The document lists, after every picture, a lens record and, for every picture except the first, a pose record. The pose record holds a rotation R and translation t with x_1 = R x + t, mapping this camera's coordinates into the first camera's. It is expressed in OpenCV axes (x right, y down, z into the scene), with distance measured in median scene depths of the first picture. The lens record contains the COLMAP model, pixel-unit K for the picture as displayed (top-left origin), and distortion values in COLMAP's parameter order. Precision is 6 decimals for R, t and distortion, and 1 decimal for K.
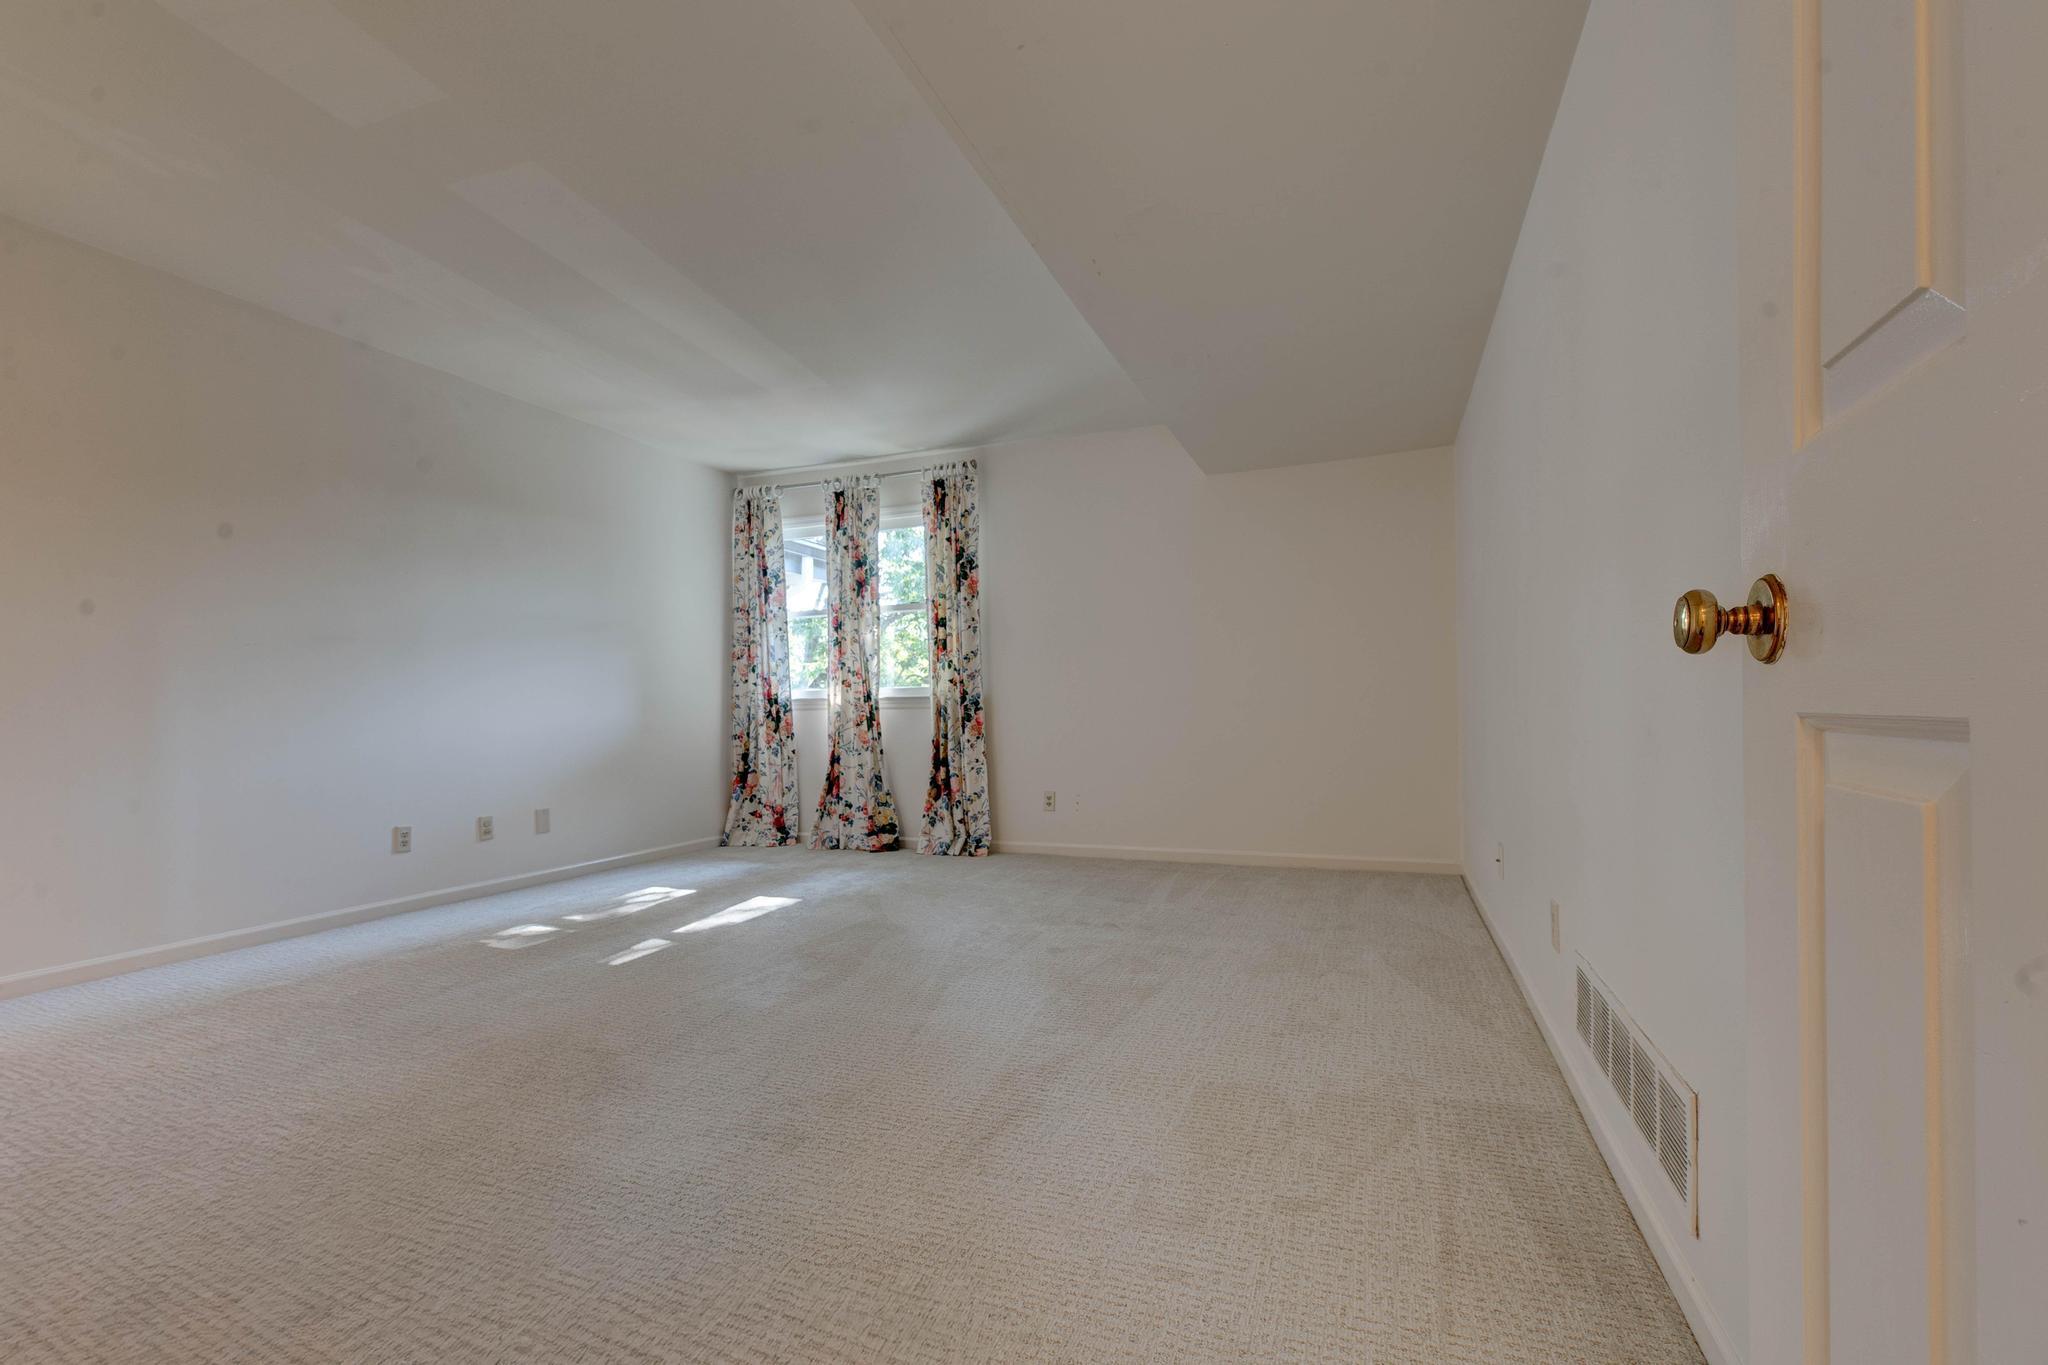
lens RADIAL K [[956.5, 0, 1024.0], [0, 956.5, 682.5], [0, 0, 1]] dist [0.000796, 0.000093]
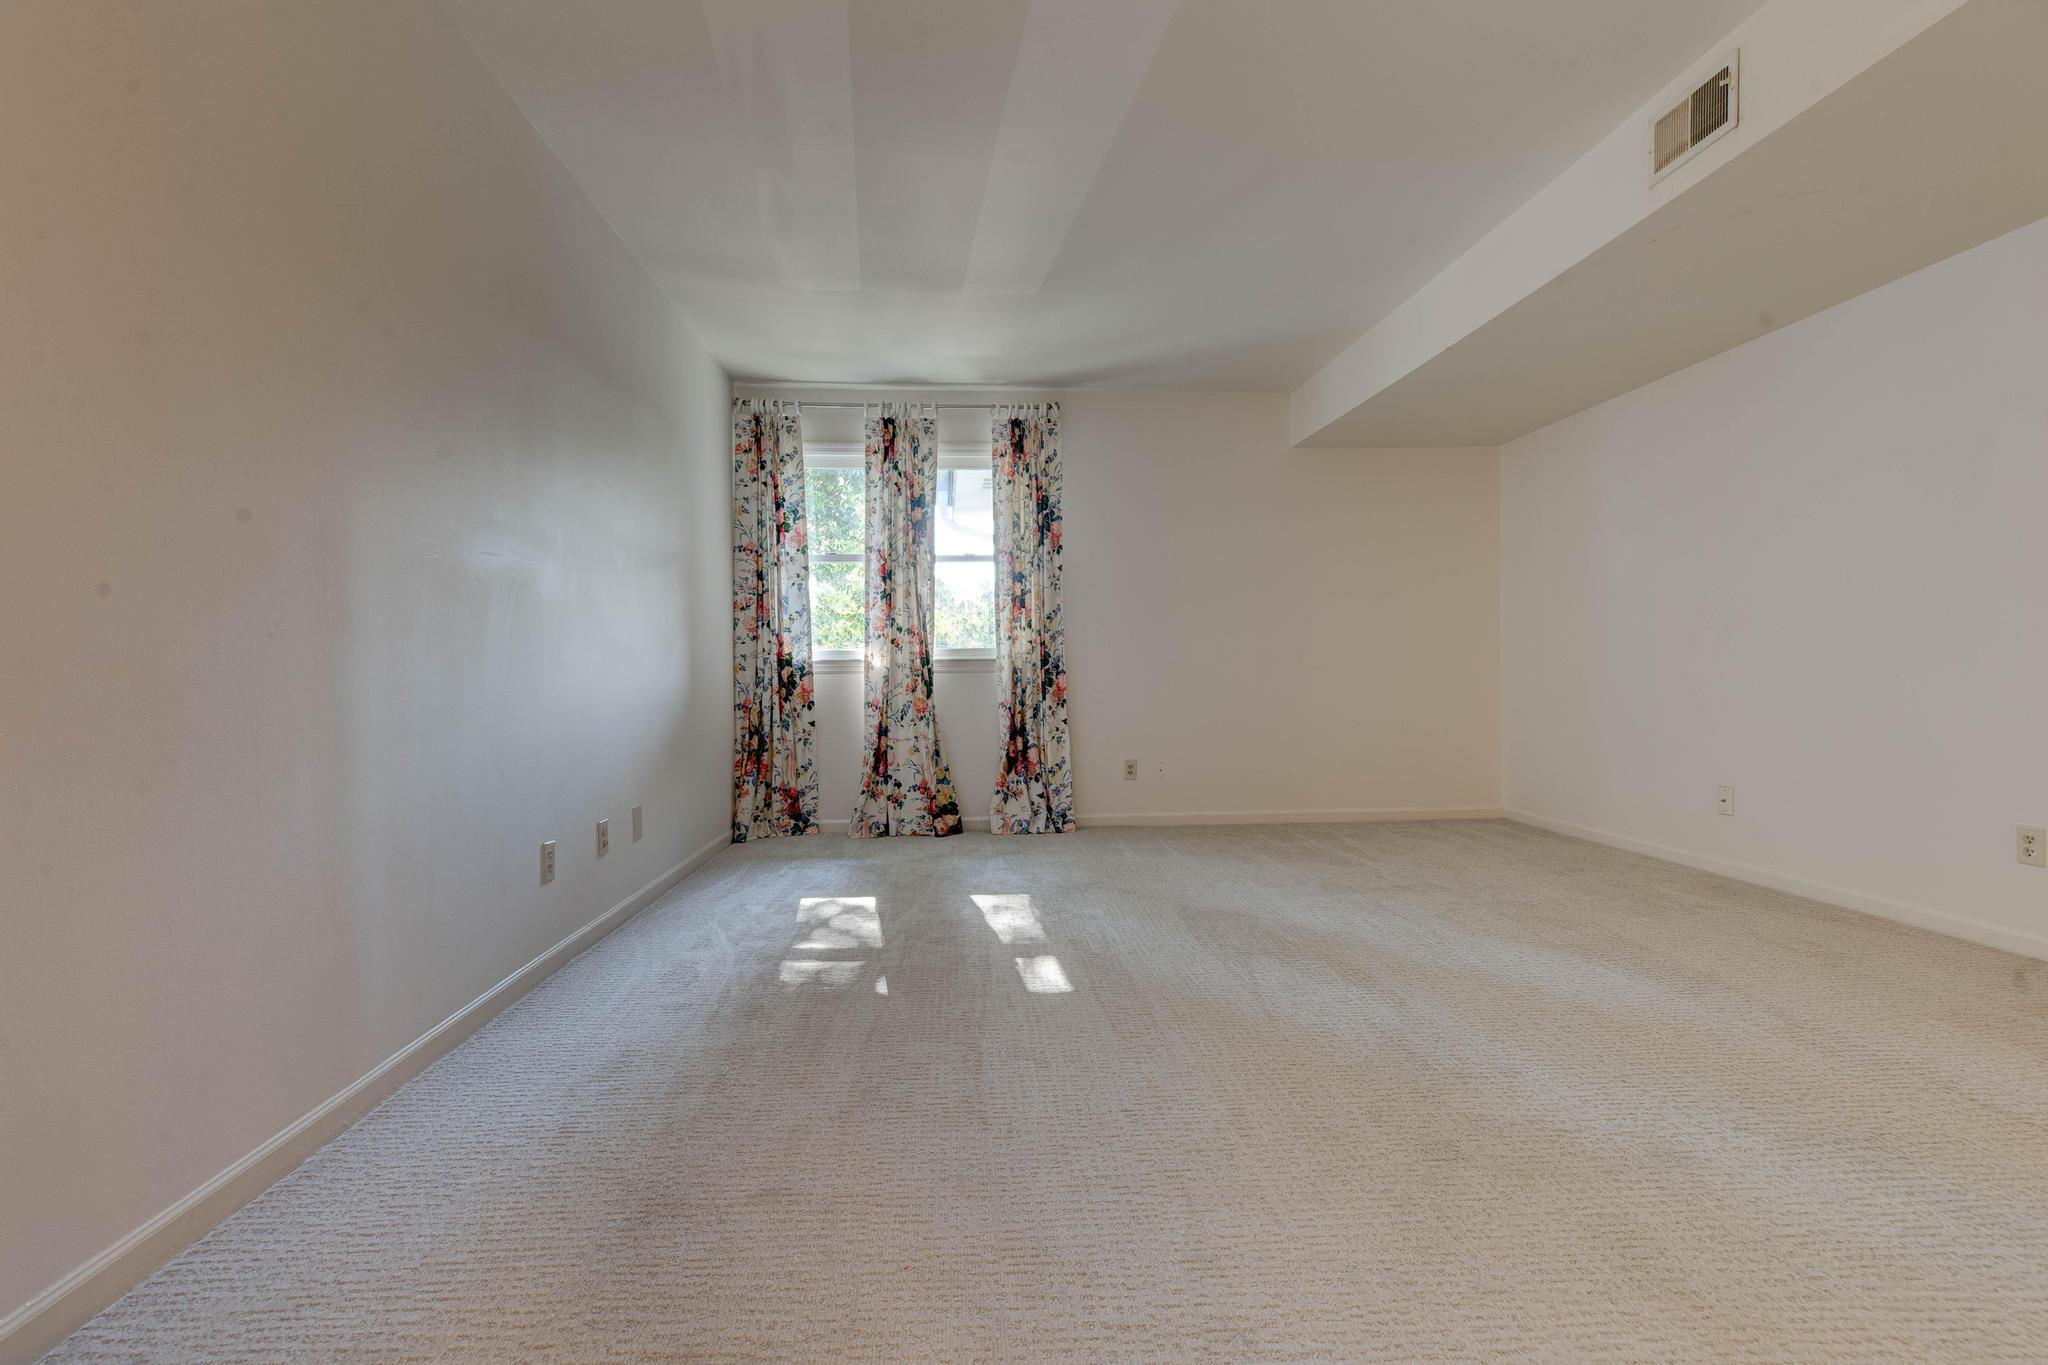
lens RADIAL K [[934.7, 0, 1024.2], [0, 934.7, 662.7], [0, 0, 1]] dist [-0.000391, 0.000021]
pose [[0.895299, 0.009468, 0.445365, -0.458549], [-0.015442, 0.999833, 0.009788, 0.008765], [-0.445198, -0.015640, 0.895296, 0.197489]]
